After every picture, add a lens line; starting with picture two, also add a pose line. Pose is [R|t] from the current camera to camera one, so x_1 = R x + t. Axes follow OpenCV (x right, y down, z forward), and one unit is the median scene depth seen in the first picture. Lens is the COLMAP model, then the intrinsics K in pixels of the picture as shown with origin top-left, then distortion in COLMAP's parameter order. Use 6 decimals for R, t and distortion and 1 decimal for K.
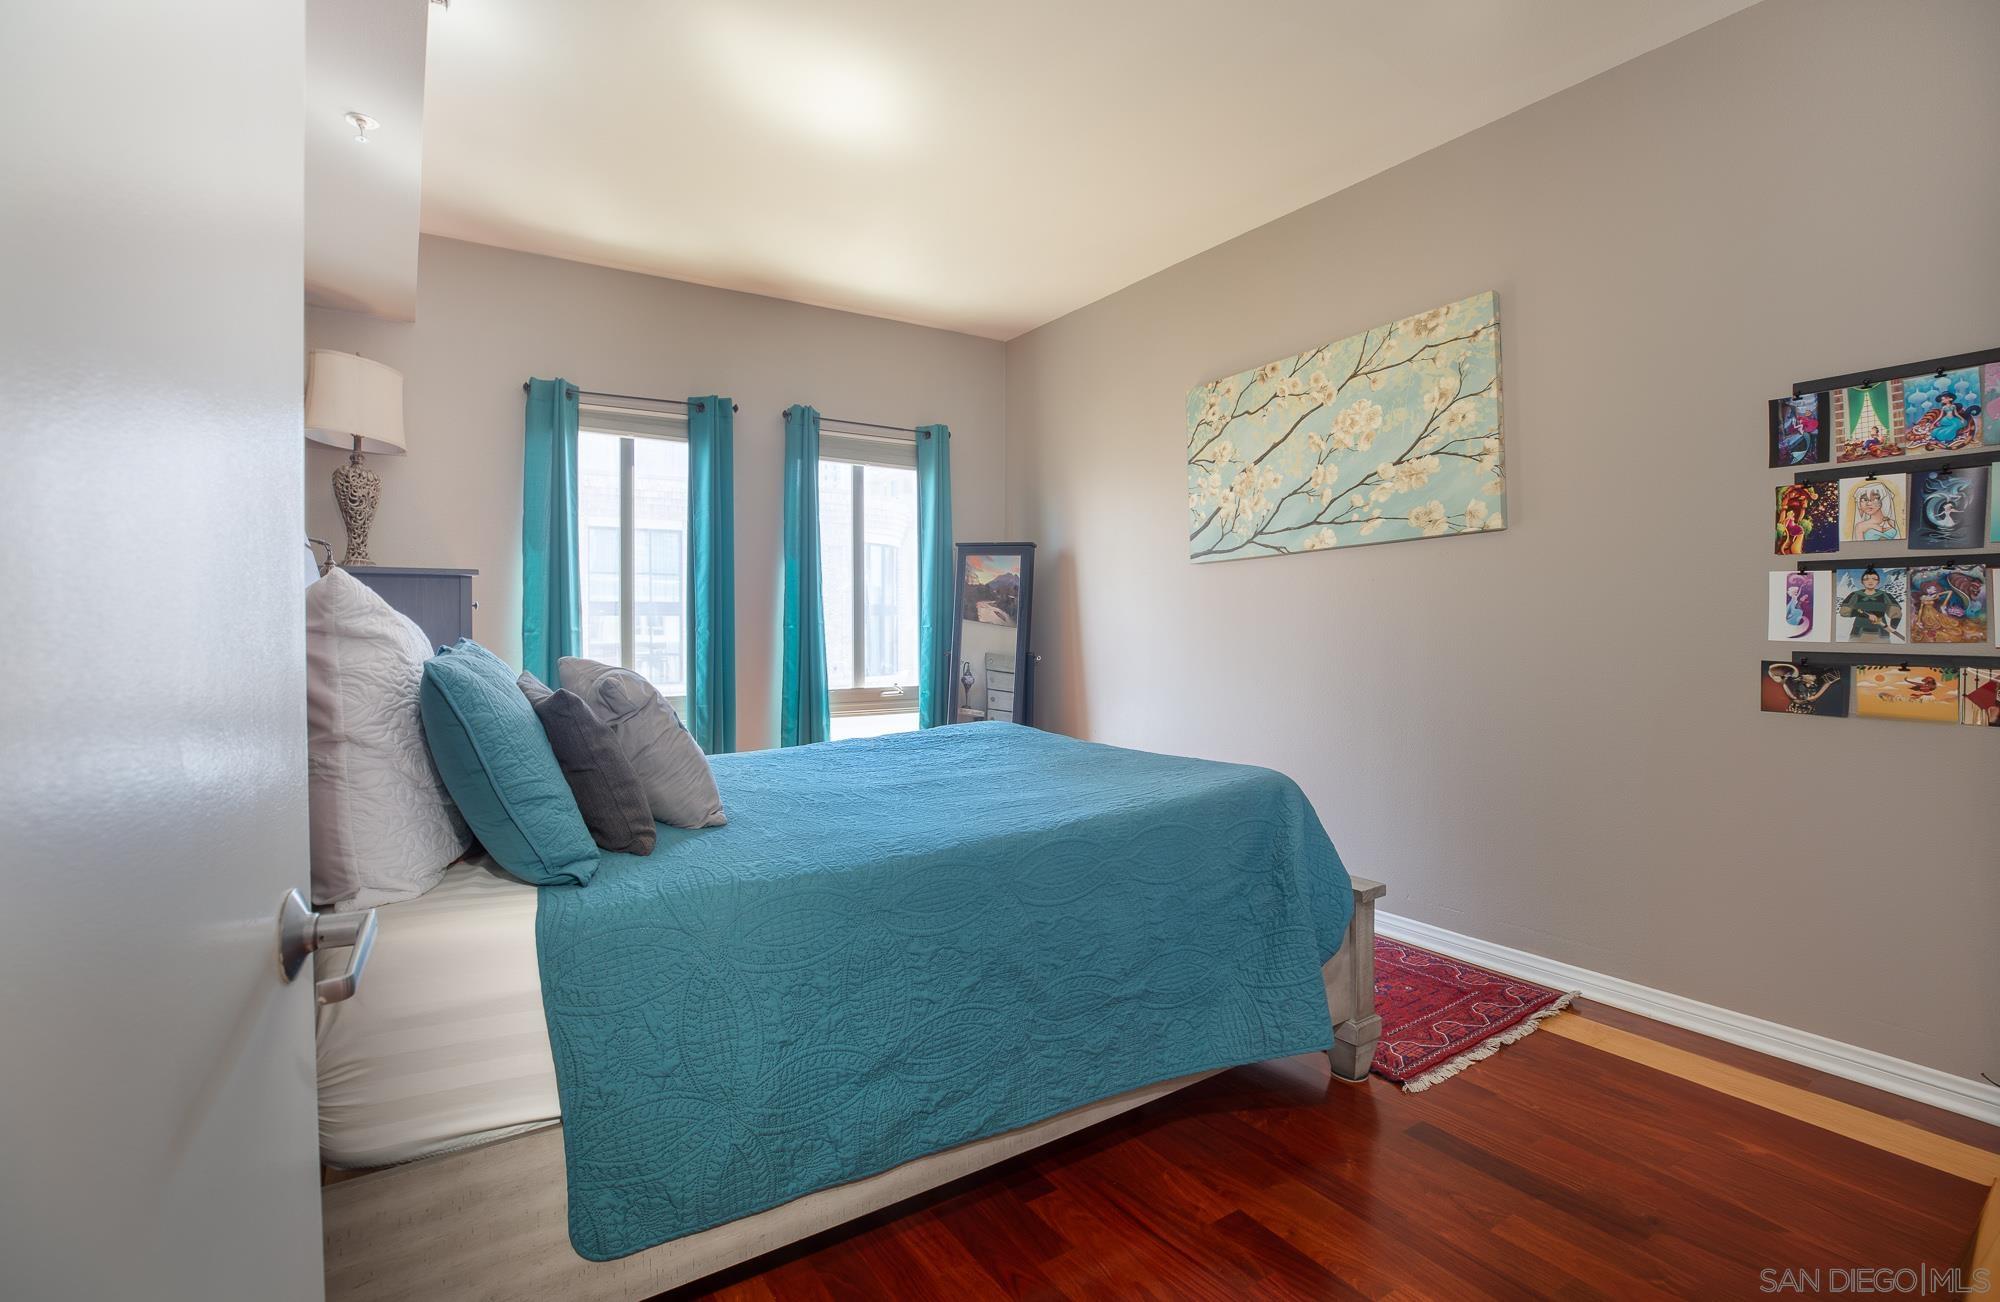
lens RADIAL K [[927.0, 0, 1003.3], [0, 927.0, 632.5], [0, 0, 1]] dist [-0.041794, 0.011603]
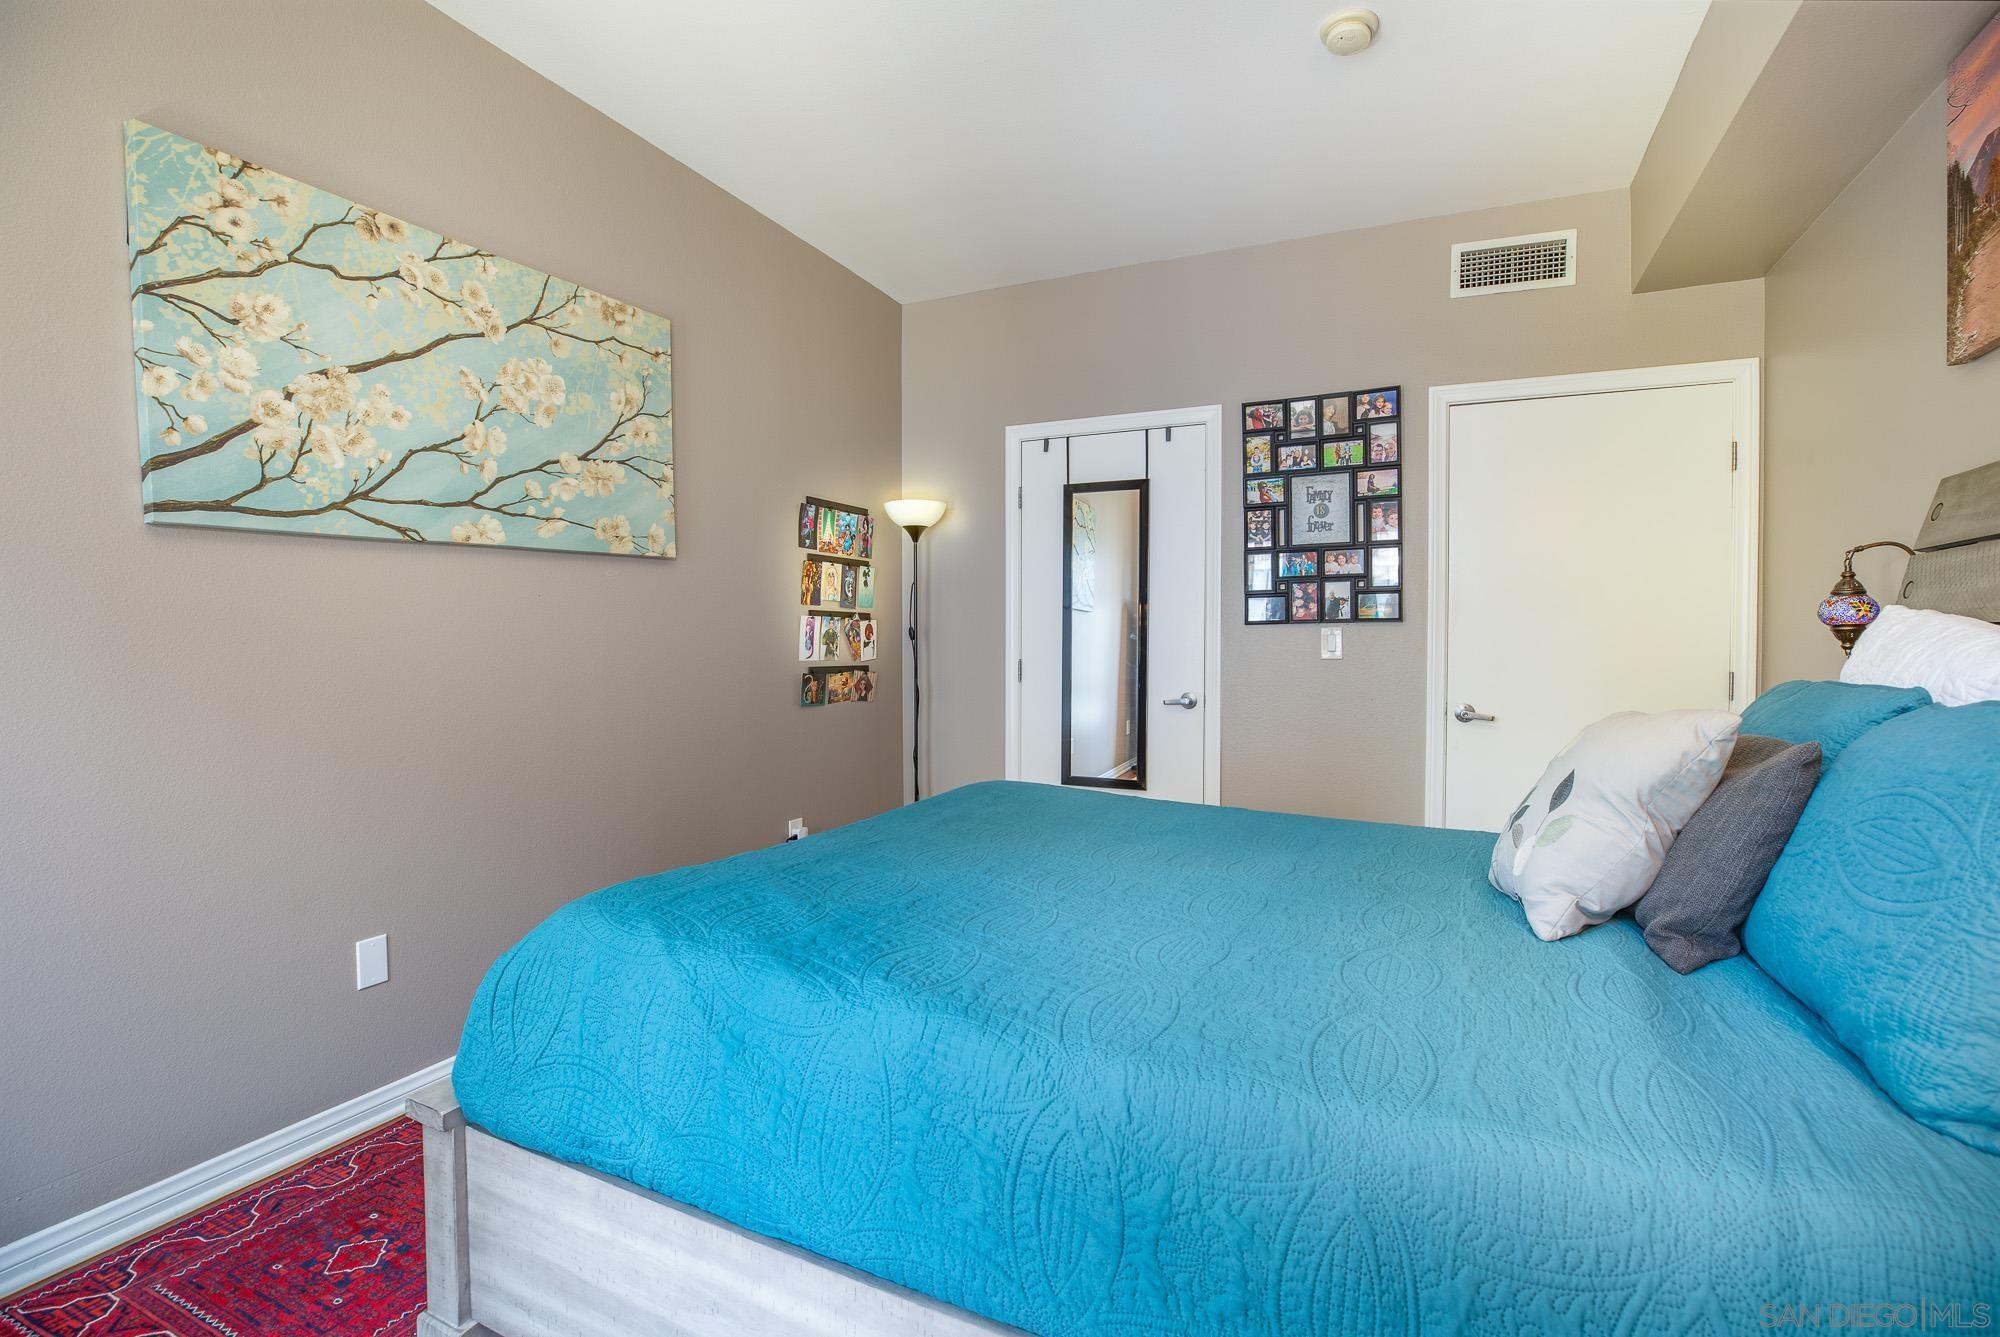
lens RADIAL K [[919.4, 0, 1005.7], [0, 919.4, 666.7], [0, 0, 1]] dist [-0.044215, 0.012751]
pose [[-0.530950, -0.018819, 0.847194, -0.475110], [0.012486, 0.999471, 0.030027, -0.016614], [-0.847311, 0.026521, -0.530434, 1.123262]]
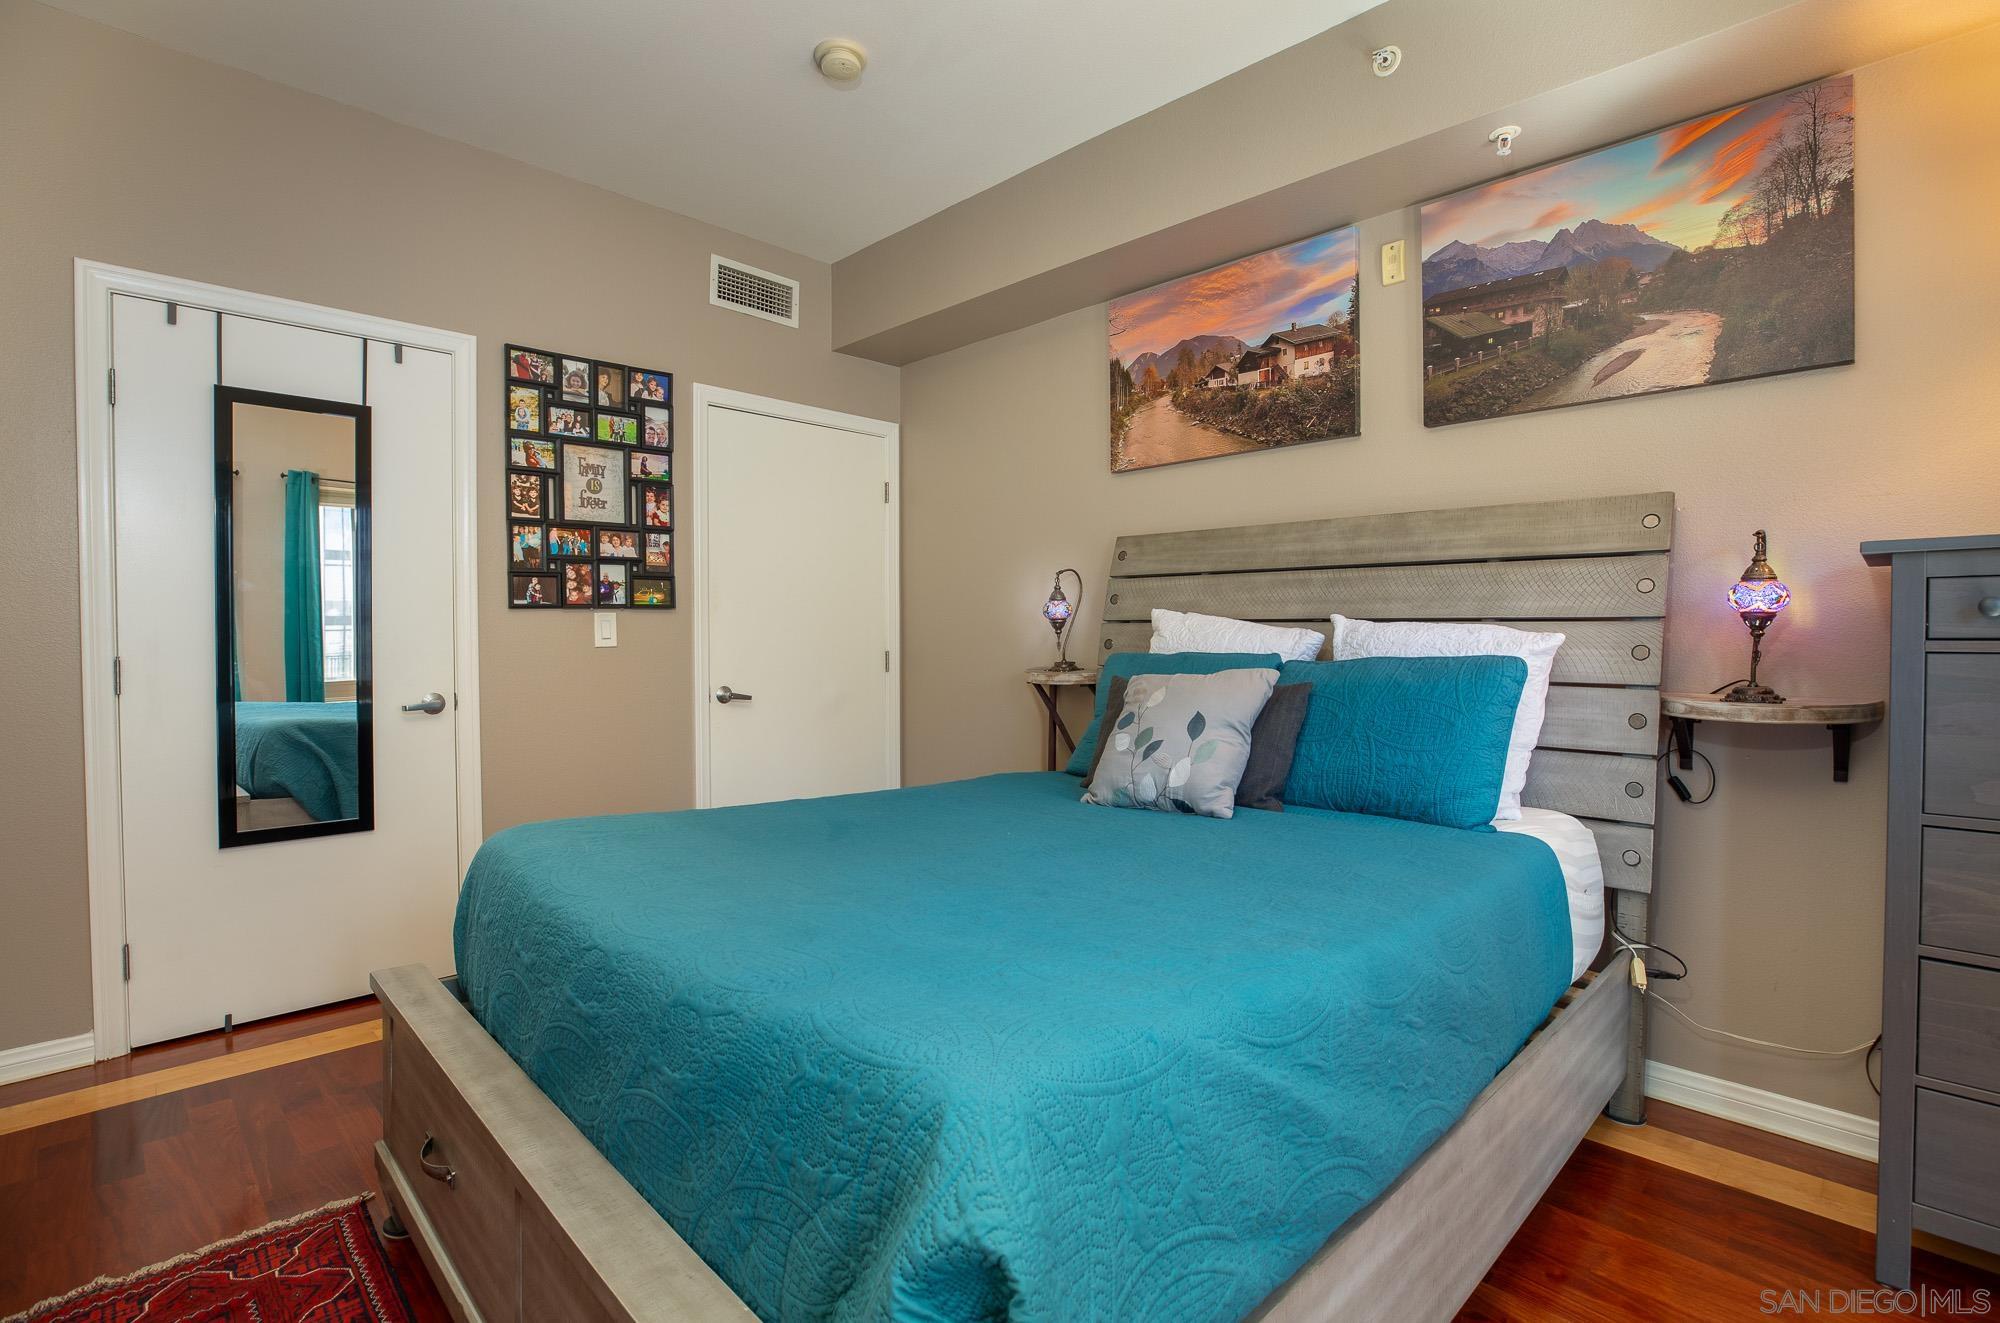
lens RADIAL K [[932.5, 0, 1002.0], [0, 932.5, 655.3], [0, 0, 1]] dist [-0.044948, 0.013277]
pose [[-0.979285, 0.006986, -0.202368, 0.029663], [-0.001282, 0.999171, 0.040695, -0.021478], [0.202485, 0.040111, -0.978464, 1.315418]]
